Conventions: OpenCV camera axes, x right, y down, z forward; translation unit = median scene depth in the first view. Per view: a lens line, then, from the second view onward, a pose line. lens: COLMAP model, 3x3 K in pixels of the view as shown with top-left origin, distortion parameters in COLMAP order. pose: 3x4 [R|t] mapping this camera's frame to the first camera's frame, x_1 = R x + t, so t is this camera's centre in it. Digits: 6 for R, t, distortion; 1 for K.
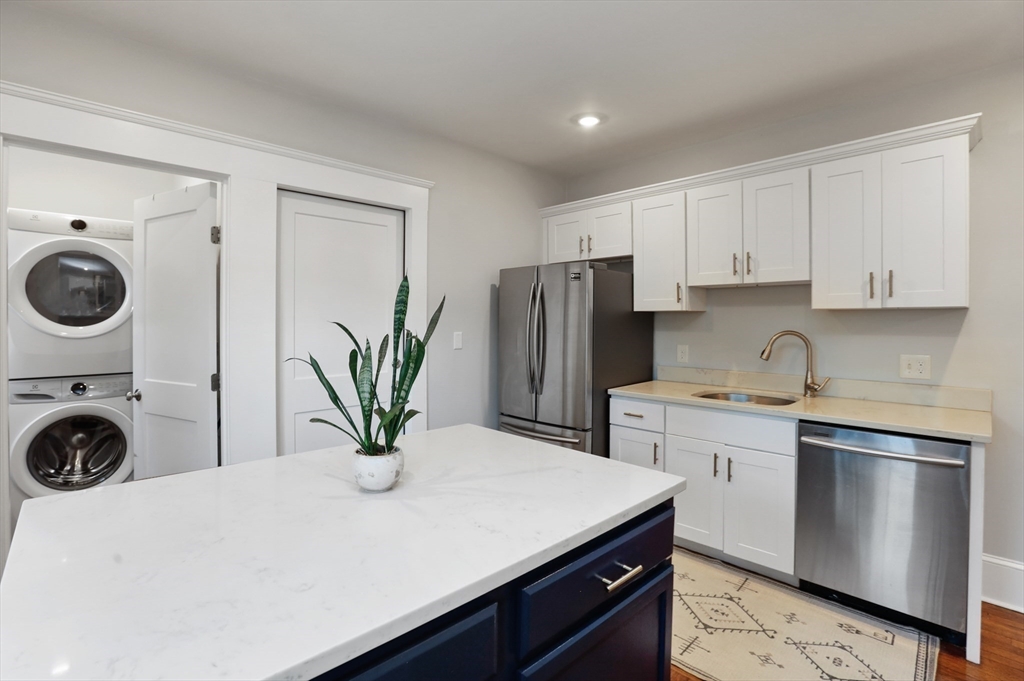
lens RADIAL K [[473.3, 0, 510.7], [0, 473.3, 322.5], [0, 0, 1]] dist [-0.056786, 0.020922]
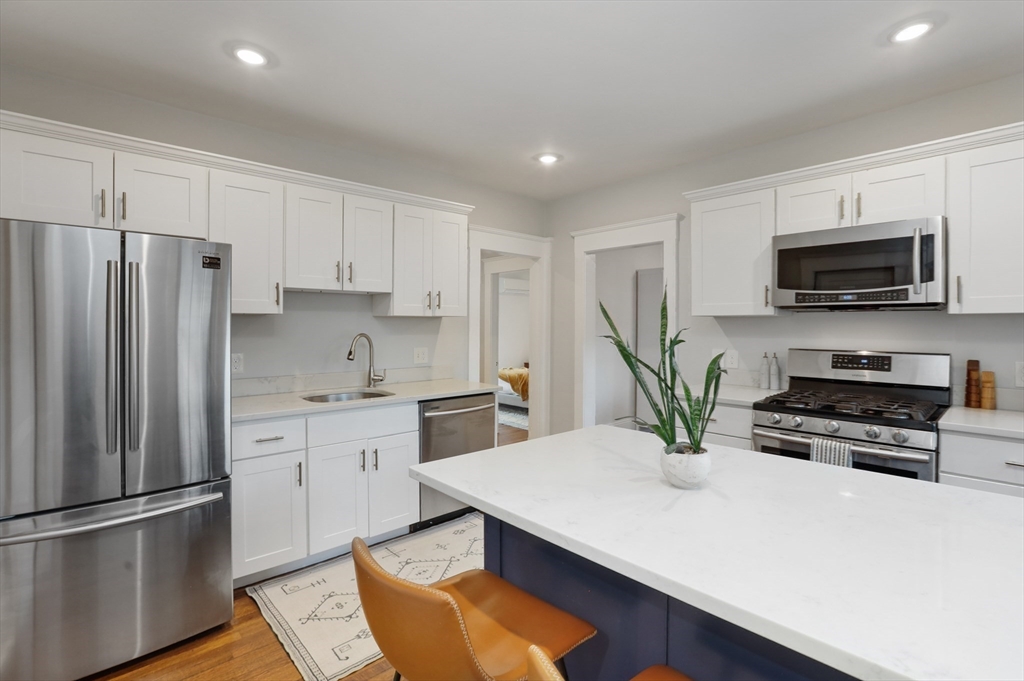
lens RADIAL K [[475.0, 0, 512.7], [0, 475.0, 330.4], [0, 0, 1]] dist [-0.059752, 0.024943]
pose [[0.023206, -0.012358, 0.999654, -0.639433], [0.003686, 0.999918, 0.012276, -0.003429], [-0.999724, 0.003399, 0.023250, 0.648490]]
